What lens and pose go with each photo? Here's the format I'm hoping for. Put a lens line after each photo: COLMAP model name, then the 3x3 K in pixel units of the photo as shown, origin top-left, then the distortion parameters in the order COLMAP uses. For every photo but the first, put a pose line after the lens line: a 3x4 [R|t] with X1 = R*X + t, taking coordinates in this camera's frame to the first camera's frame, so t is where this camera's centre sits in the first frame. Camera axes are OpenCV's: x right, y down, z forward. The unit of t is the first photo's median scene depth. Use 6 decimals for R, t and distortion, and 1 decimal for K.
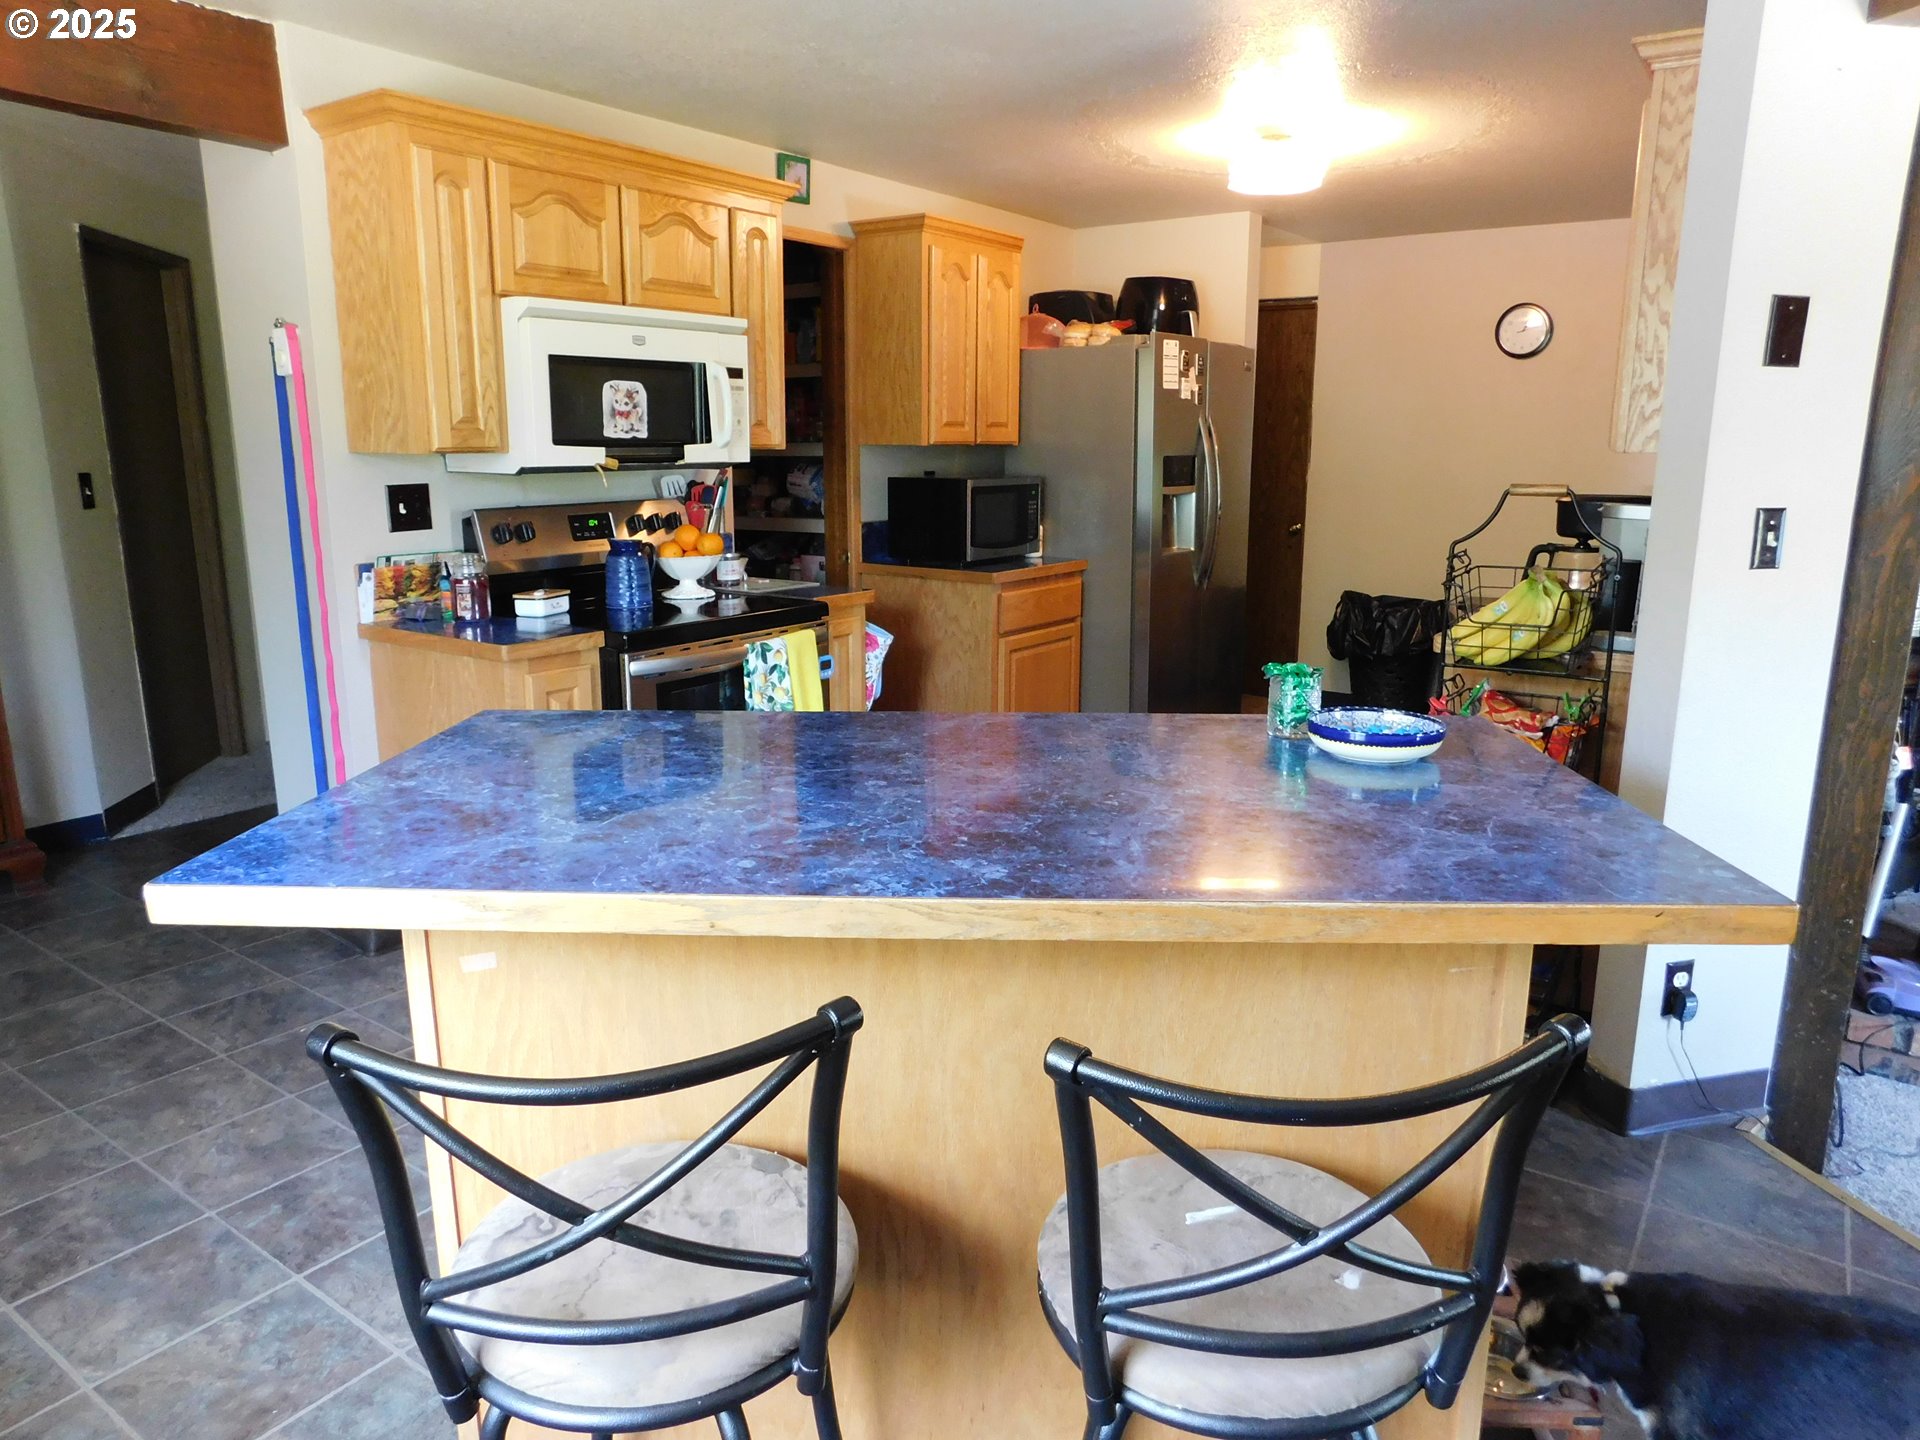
lens RADIAL K [[1262.5, 0, 963.5], [0, 1262.5, 717.6], [0, 0, 1]] dist [-0.072332, 0.058932]
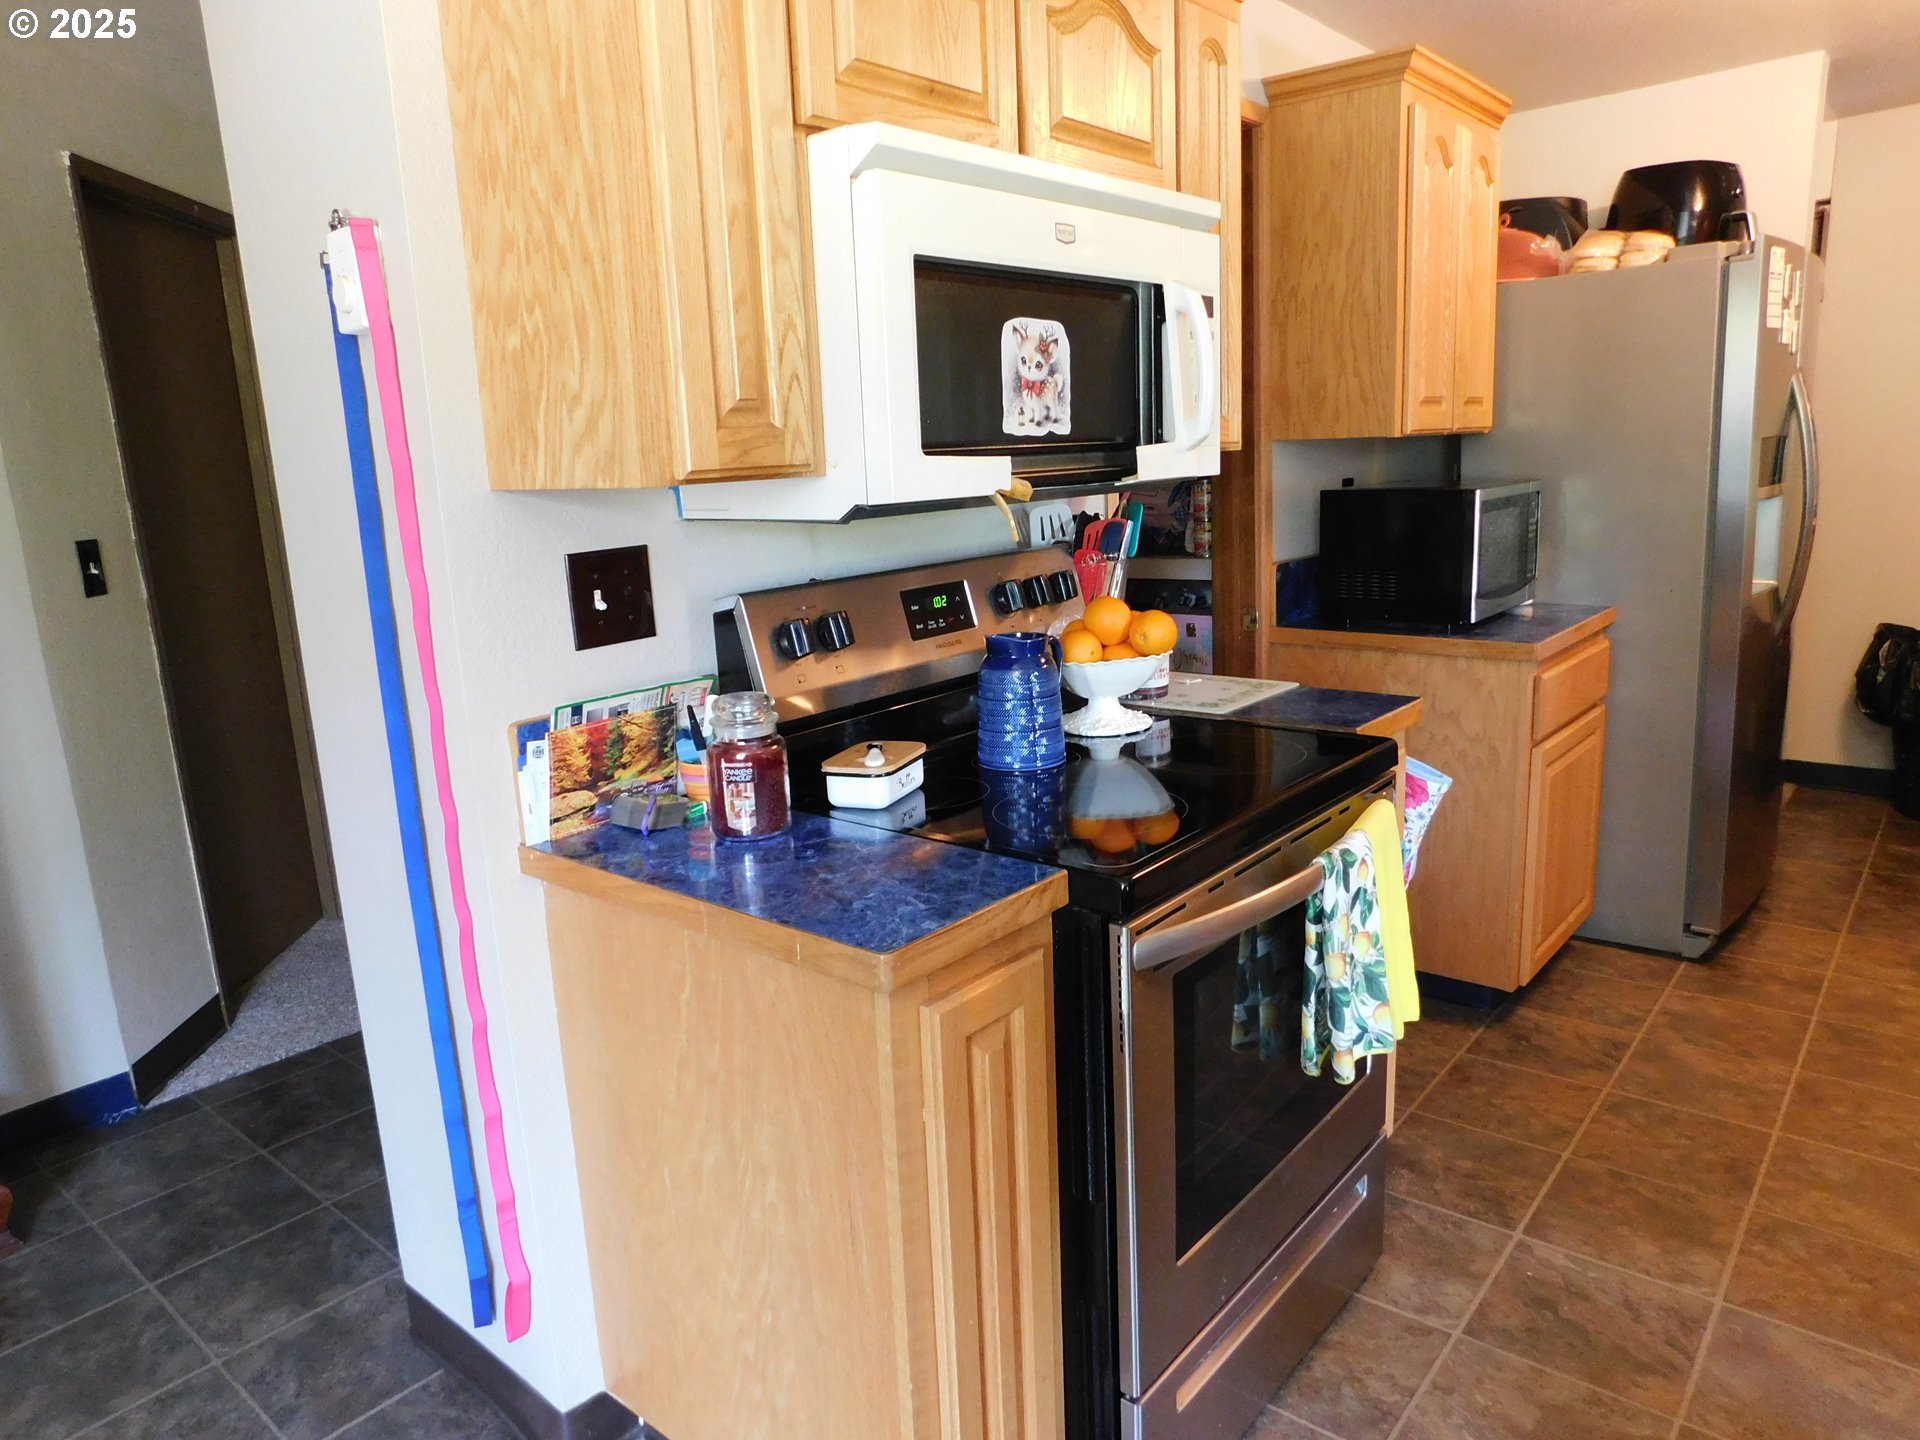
lens RADIAL K [[1262.5, 0, 963.5], [0, 1262.5, 717.6], [0, 0, 1]] dist [-0.072332, 0.058932]
pose [[0.995341, -0.030813, -0.091359, -0.260118], [0.030255, 0.999514, -0.007481, -0.111625], [0.091545, 0.004682, 0.995790, 0.514206]]
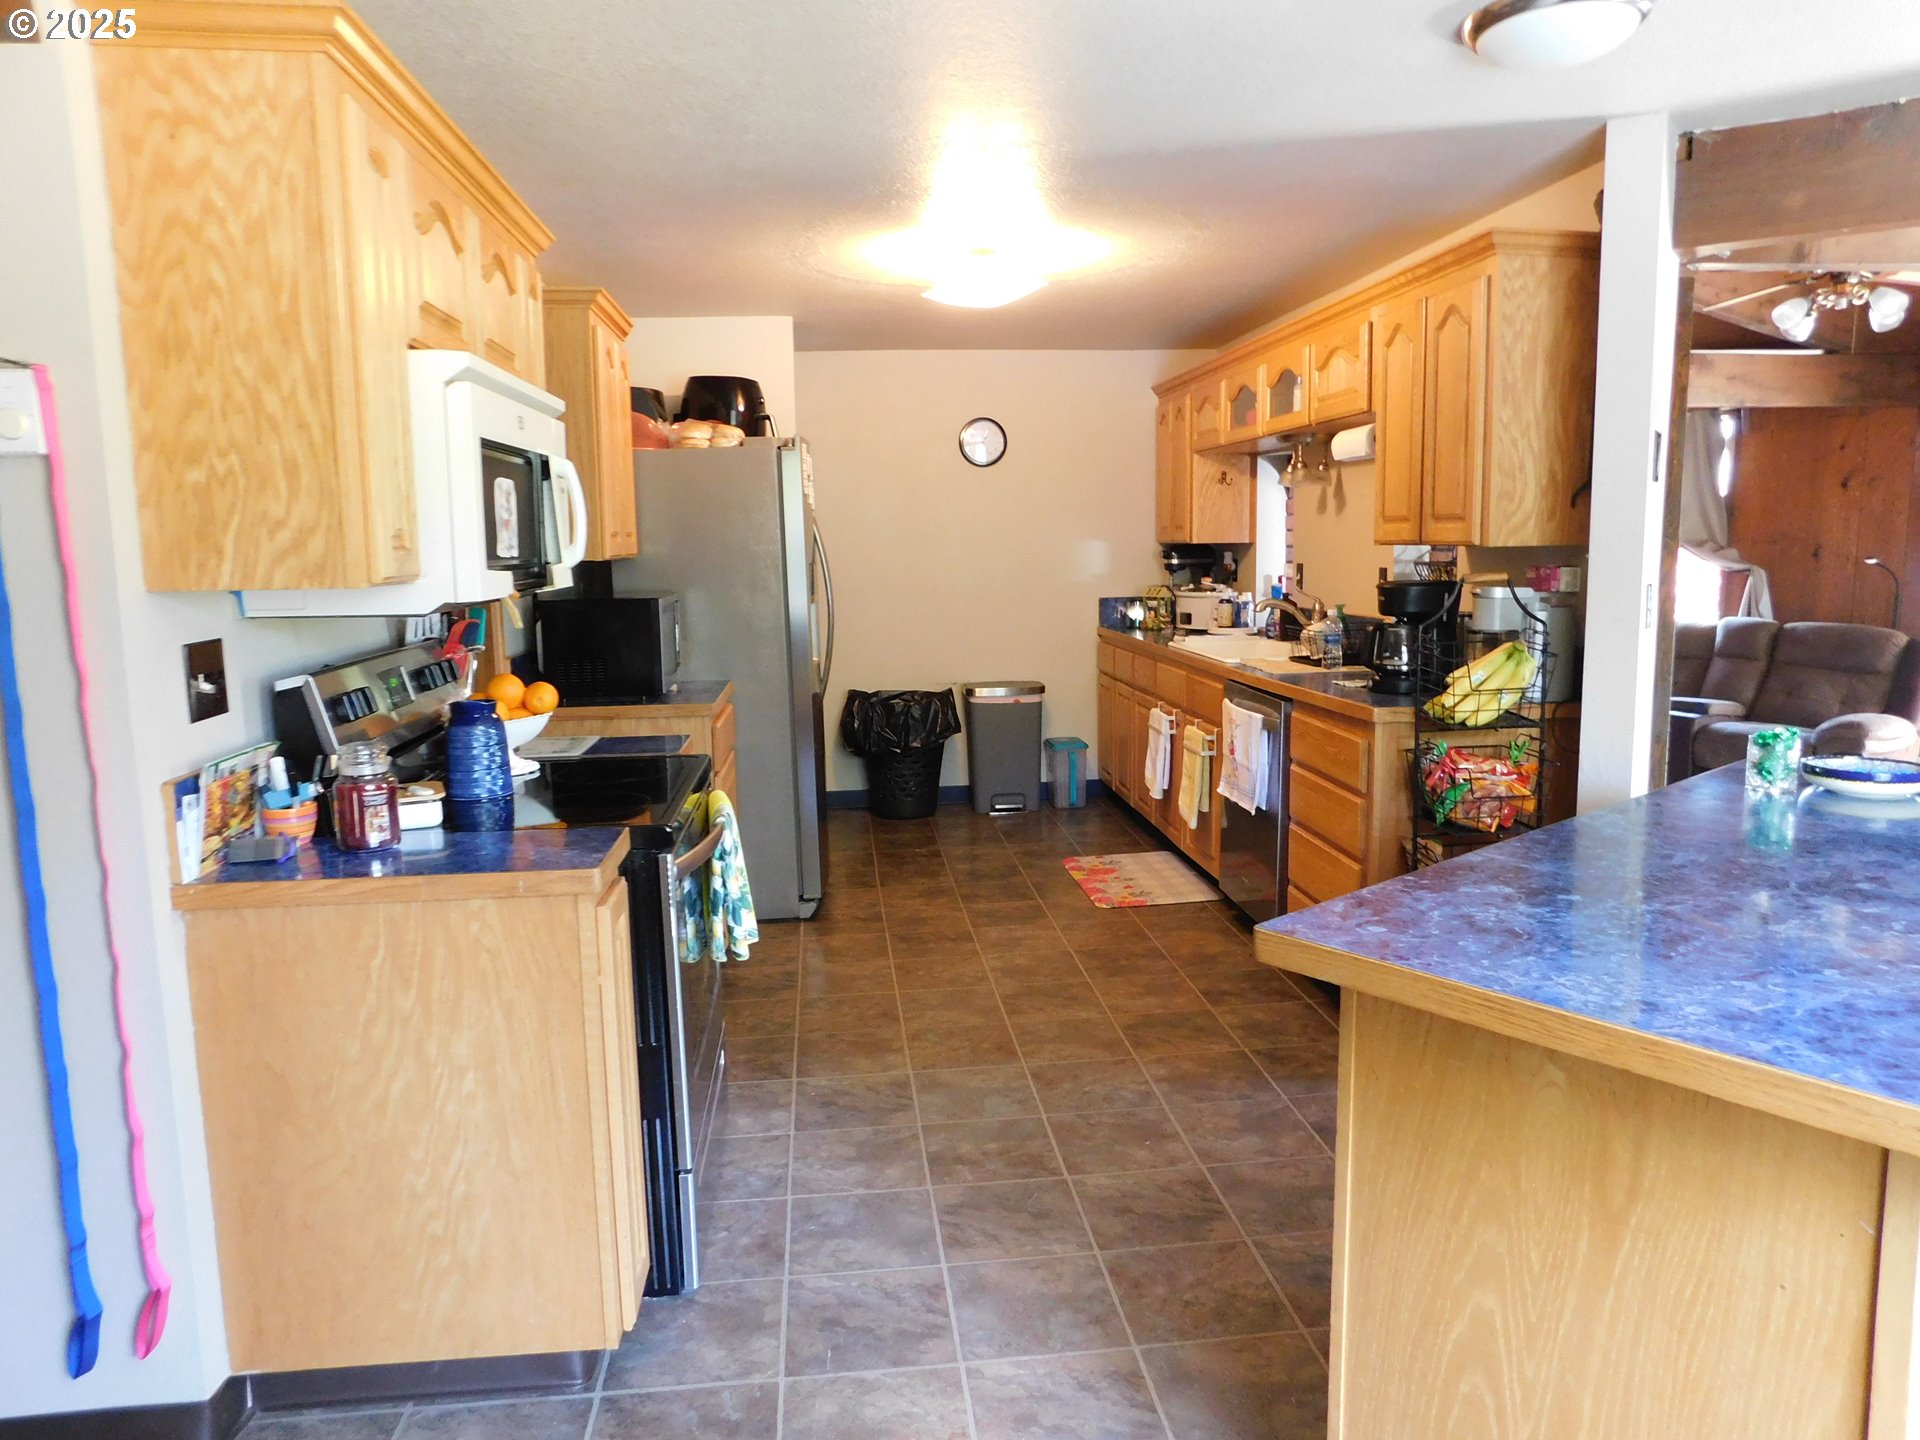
lens RADIAL K [[1262.5, 0, 963.5], [0, 1262.5, 717.6], [0, 0, 1]] dist [-0.072332, 0.058932]
pose [[0.751139, -0.108037, 0.651243, -0.553358], [0.160968, 0.986715, -0.021969, -0.077765], [-0.640218, 0.121331, 0.758551, 0.312757]]
